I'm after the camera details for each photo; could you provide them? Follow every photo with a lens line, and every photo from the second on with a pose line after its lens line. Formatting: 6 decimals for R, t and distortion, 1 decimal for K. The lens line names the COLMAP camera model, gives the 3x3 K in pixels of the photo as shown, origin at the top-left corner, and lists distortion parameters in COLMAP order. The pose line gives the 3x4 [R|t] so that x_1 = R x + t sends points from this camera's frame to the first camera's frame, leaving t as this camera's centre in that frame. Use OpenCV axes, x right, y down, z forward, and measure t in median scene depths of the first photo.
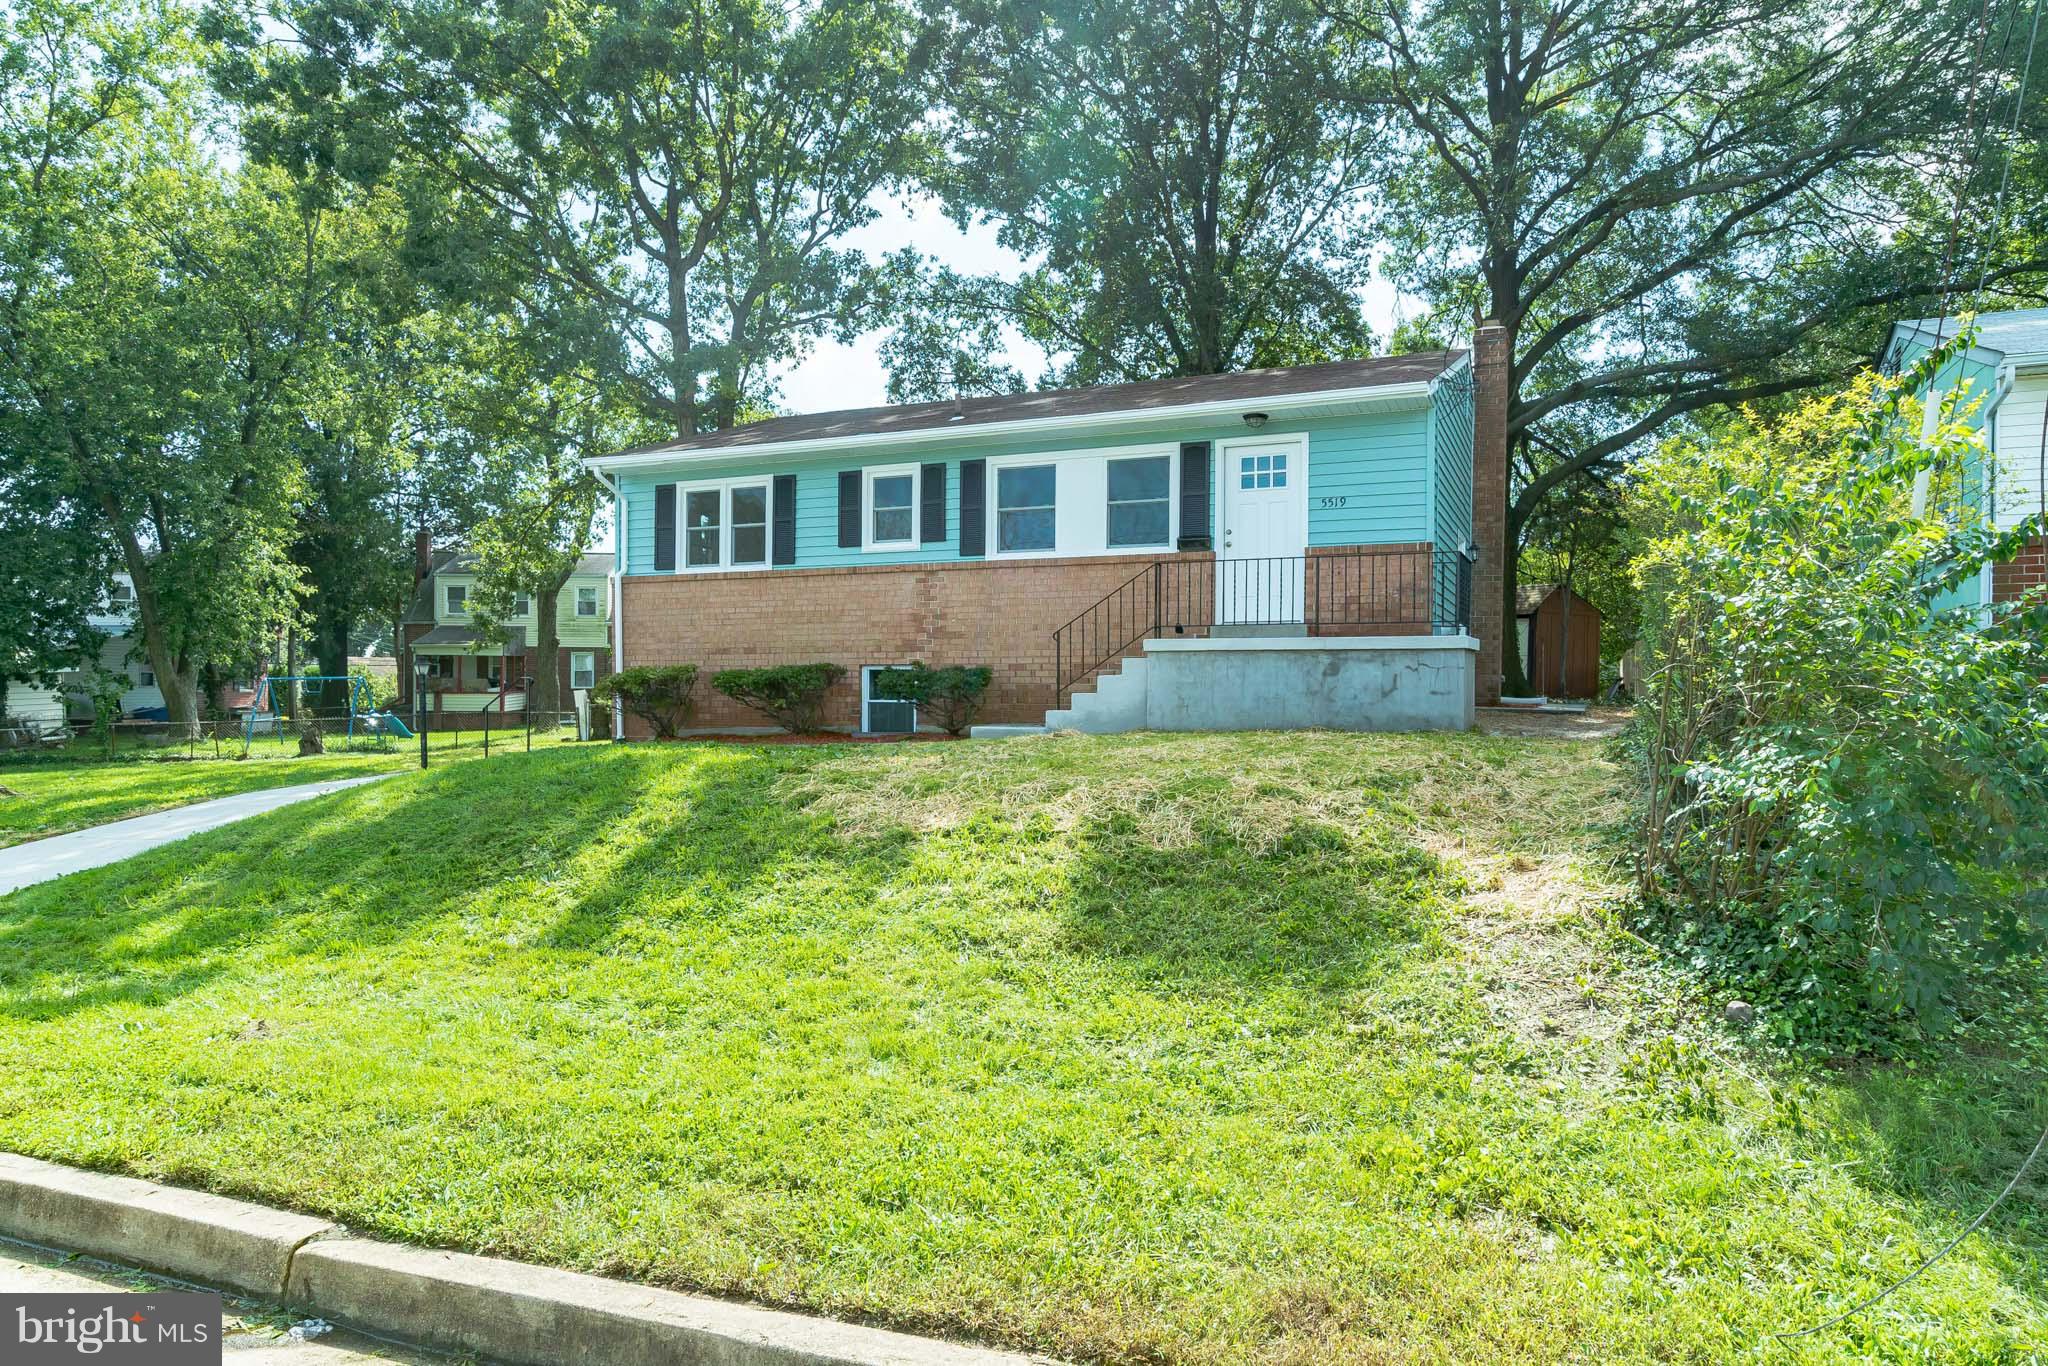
lens RADIAL K [[1242.2, 0, 1024.6], [0, 1242.2, 683.3], [0, 0, 1]] dist [0.000667, 0.000654]
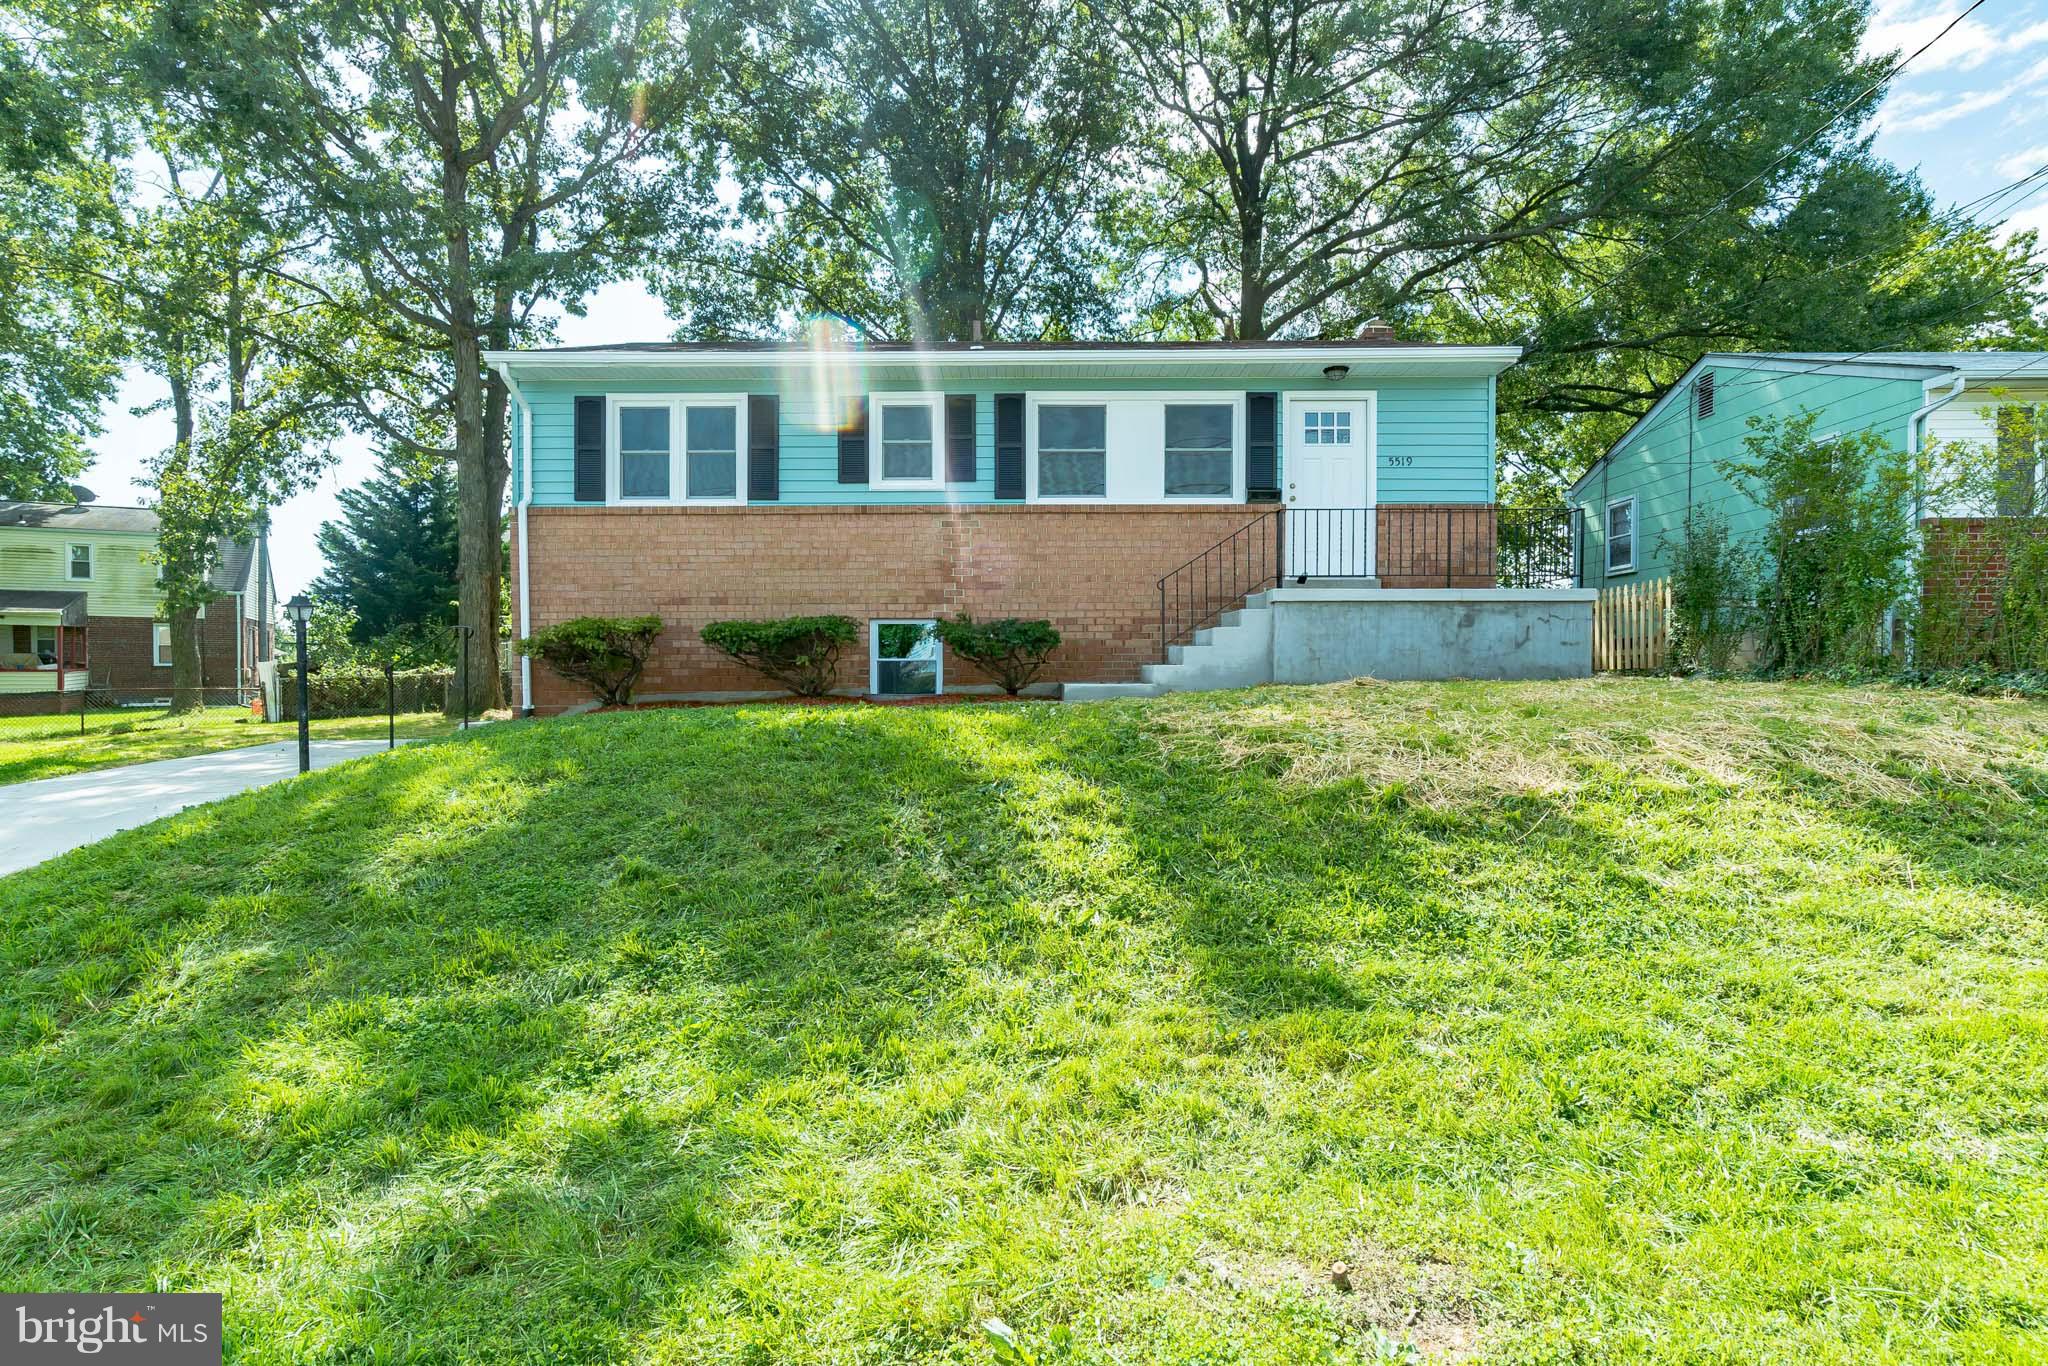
lens RADIAL K [[1058.0, 0, 1023.9], [0, 1058.0, 680.6], [0, 0, 1]] dist [-0.003871, -0.000550]
pose [[0.917530, -0.010445, 0.397529, -0.351157], [0.003929, 0.999844, 0.017201, 0.017922], [-0.397647, -0.014221, 0.917428, 0.288062]]
